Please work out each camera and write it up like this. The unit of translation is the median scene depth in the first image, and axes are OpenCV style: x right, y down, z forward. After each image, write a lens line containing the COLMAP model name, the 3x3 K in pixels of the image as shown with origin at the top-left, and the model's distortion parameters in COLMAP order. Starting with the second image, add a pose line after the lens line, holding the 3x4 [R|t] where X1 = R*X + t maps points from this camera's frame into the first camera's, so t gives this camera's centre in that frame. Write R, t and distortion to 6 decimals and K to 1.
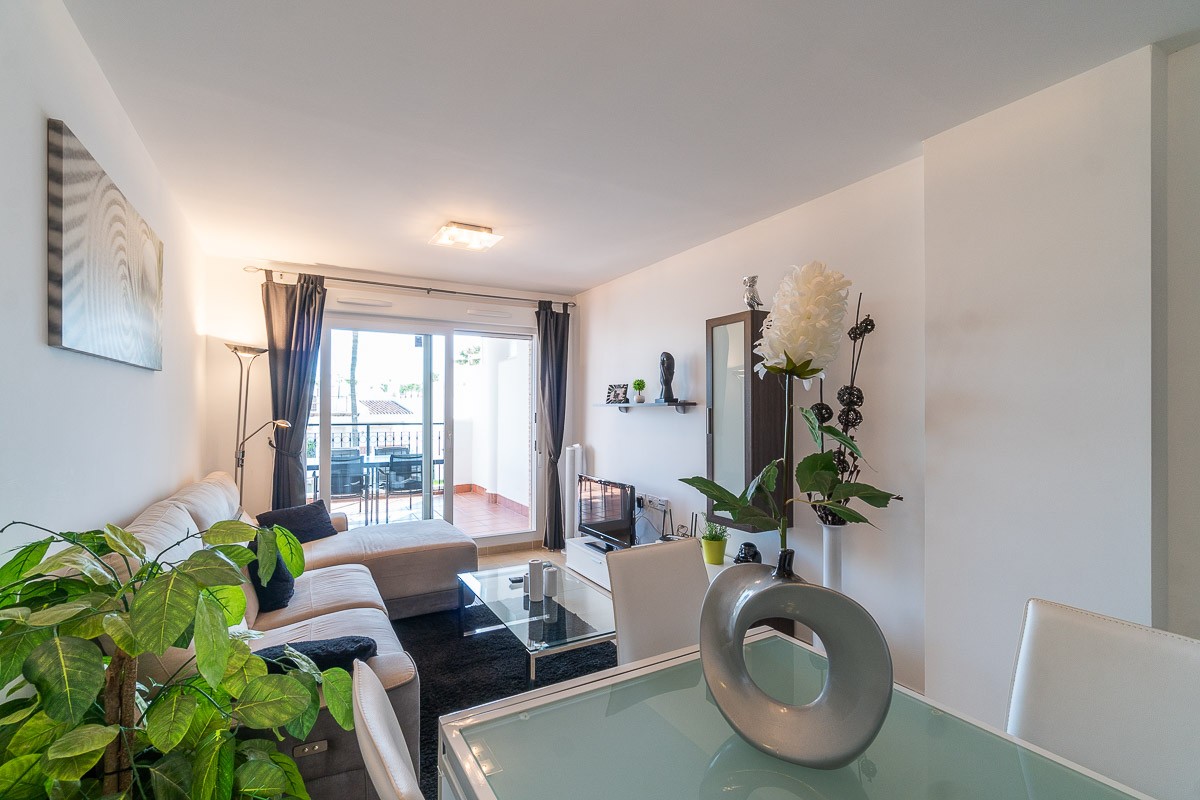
lens RADIAL K [[507.1, 0, 562.4], [0, 507.1, 410.5], [0, 0, 1]] dist [0.000132, -0.000025]
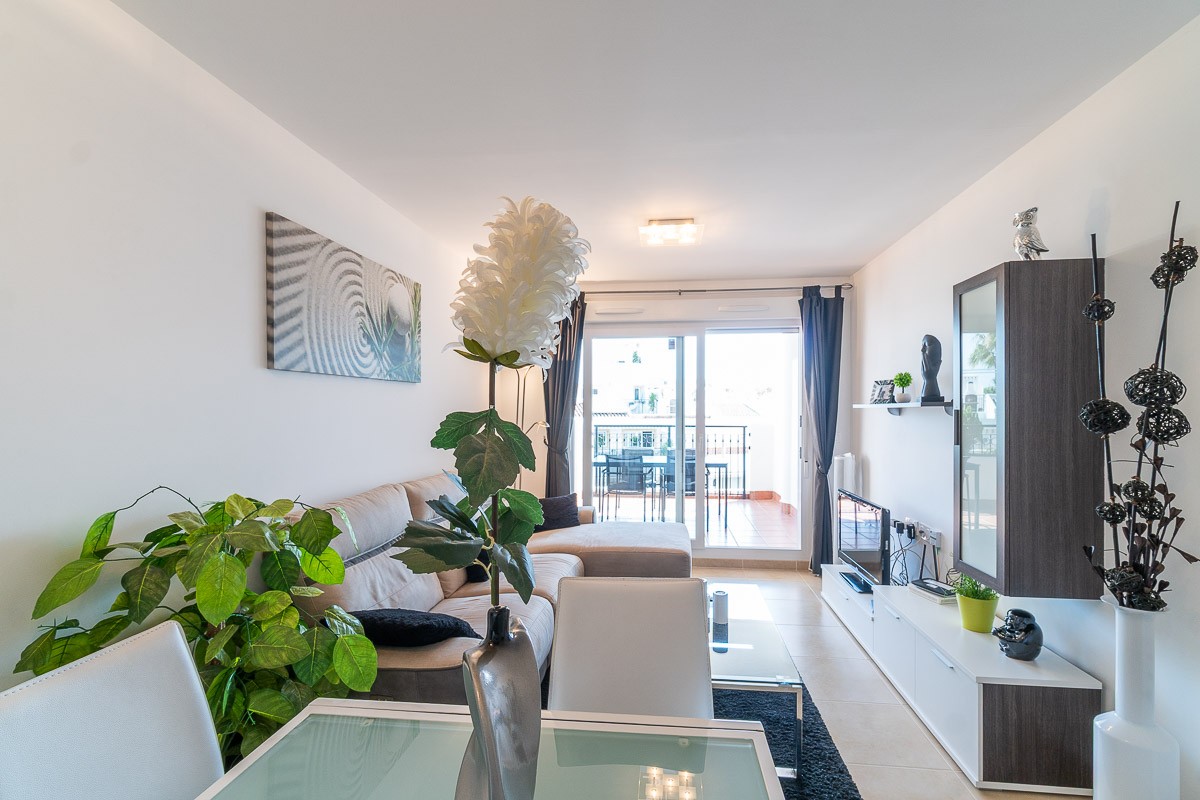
lens RADIAL K [[510.5, 0, 612.7], [0, 510.5, 414.0], [0, 0, 1]] dist [-0.018032, -0.000047]
pose [[0.833179, 0.000627, -0.553004, 0.197704], [0.000754, 0.999997, 0.002270, -0.000010], [0.553004, -0.002309, 0.833176, 0.103584]]
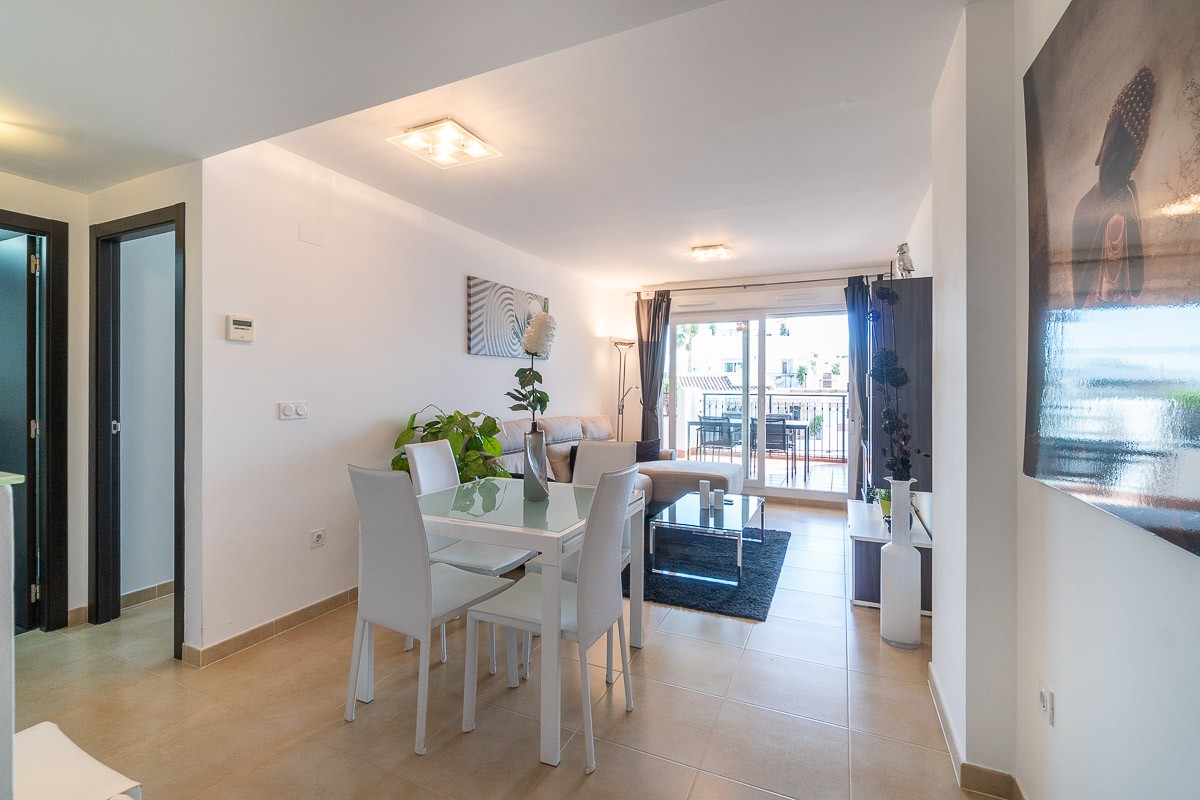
lens RADIAL K [[518.8, 0, 603.8], [0, 518.8, 386.4], [0, 0, 1]] dist [-0.004351, 0.000114]
pose [[0.621150, -0.001024, -0.783691, 0.589334], [-0.002049, 0.999994, -0.002930, 0.021609], [0.783689, 0.003425, 0.621144, -0.085973]]
